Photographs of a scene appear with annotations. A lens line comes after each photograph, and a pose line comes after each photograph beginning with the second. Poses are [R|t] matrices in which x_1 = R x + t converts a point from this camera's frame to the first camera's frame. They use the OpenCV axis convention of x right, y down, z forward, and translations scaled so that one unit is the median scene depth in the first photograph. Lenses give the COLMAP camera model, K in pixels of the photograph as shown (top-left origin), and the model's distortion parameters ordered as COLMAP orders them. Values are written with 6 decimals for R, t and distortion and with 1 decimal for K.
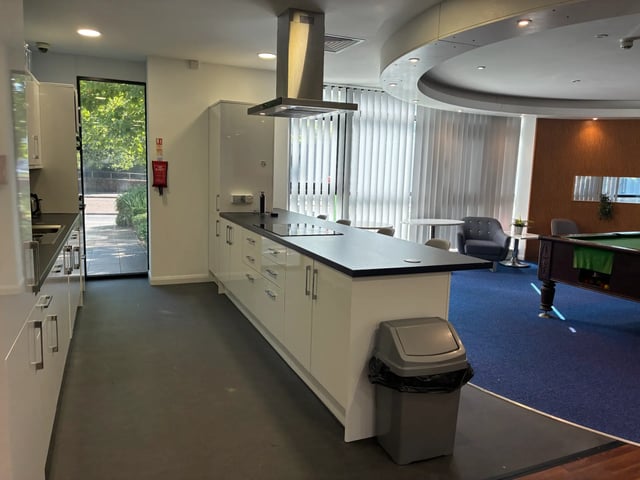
lens RADIAL K [[486.4, 0, 320.0], [0, 486.4, 240.0], [0, 0, 1]] dist [0.060000, -0.086489]
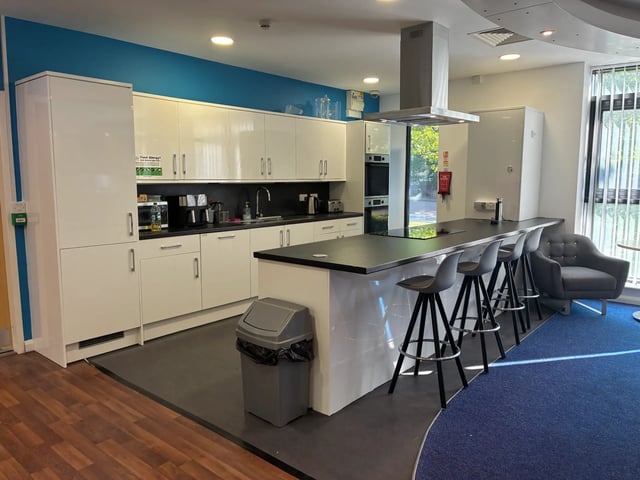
lens RADIAL K [[486.4, 0, 320.0], [0, 486.4, 240.0], [0, 0, 1]] dist [0.060000, -0.086489]
pose [[0.446593, 0.083817, -0.890803, 0.564210], [-0.110929, 0.993108, 0.037830, -0.014941], [0.887834, 0.081921, 0.452813, 0.246115]]
